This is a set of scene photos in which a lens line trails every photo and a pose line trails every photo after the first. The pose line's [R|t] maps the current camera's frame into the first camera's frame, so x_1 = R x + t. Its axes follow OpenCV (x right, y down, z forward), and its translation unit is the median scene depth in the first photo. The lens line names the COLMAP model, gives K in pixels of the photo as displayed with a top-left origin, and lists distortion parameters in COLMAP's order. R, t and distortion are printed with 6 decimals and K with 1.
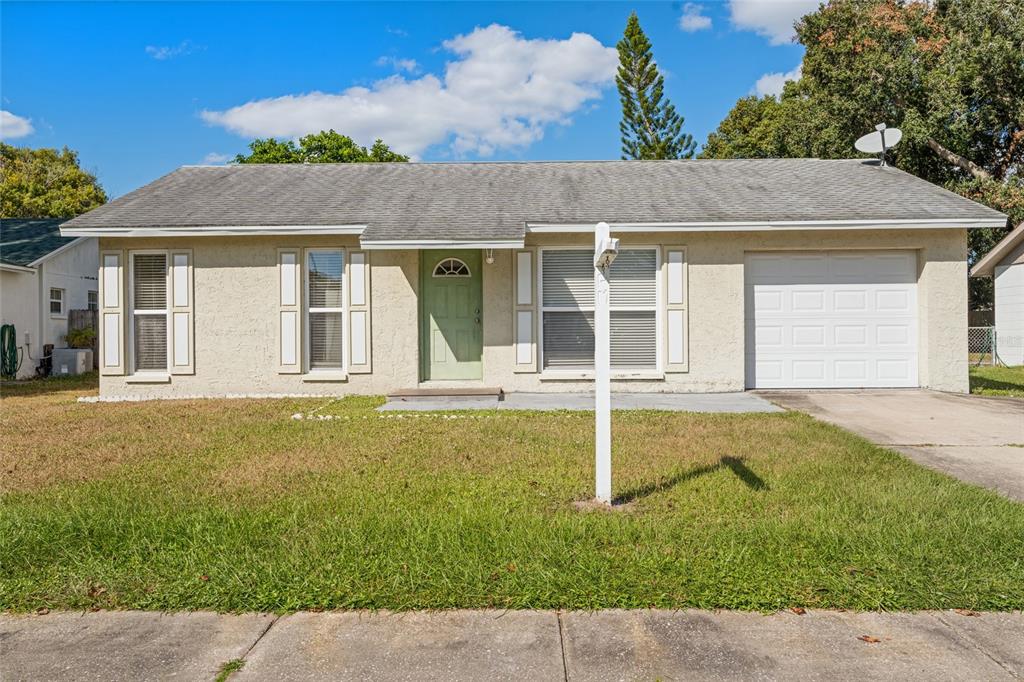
lens RADIAL K [[814.7, 0, 512.1], [0, 814.7, 337.4], [0, 0, 1]] dist [0.003048, 0.001602]
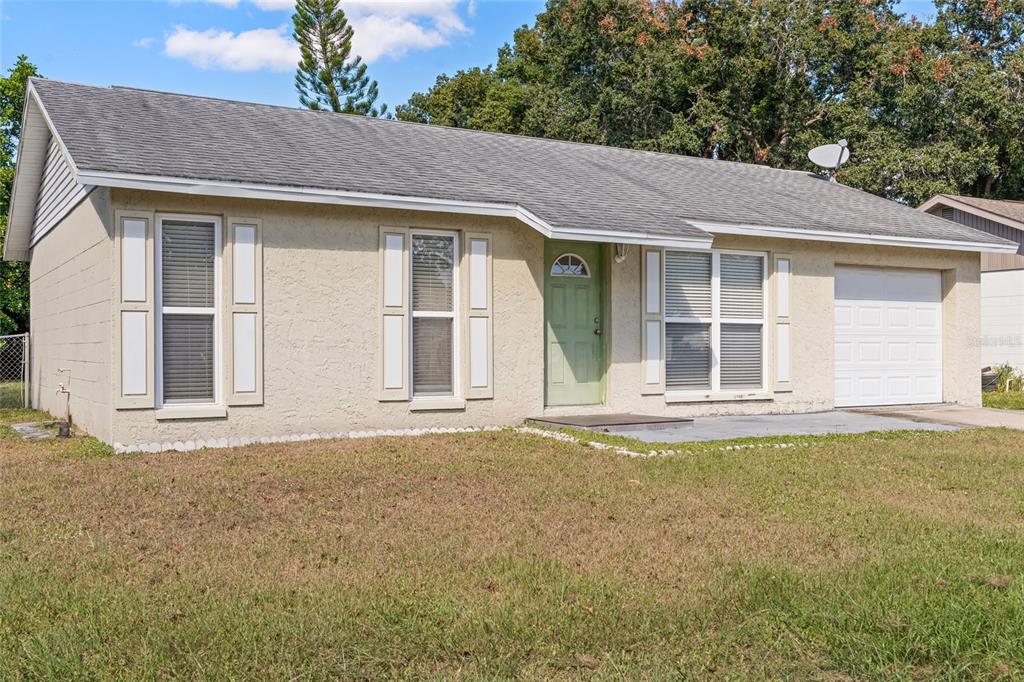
lens RADIAL K [[1030.7, 0, 512.3], [0, 1030.7, 345.1], [0, 0, 1]] dist [-0.001891, 0.000000]
pose [[0.851962, 0.008876, 0.523528, -0.660114], [-0.005680, 0.999954, -0.007710, 0.001251], [-0.523572, 0.003595, 0.851974, 0.168872]]
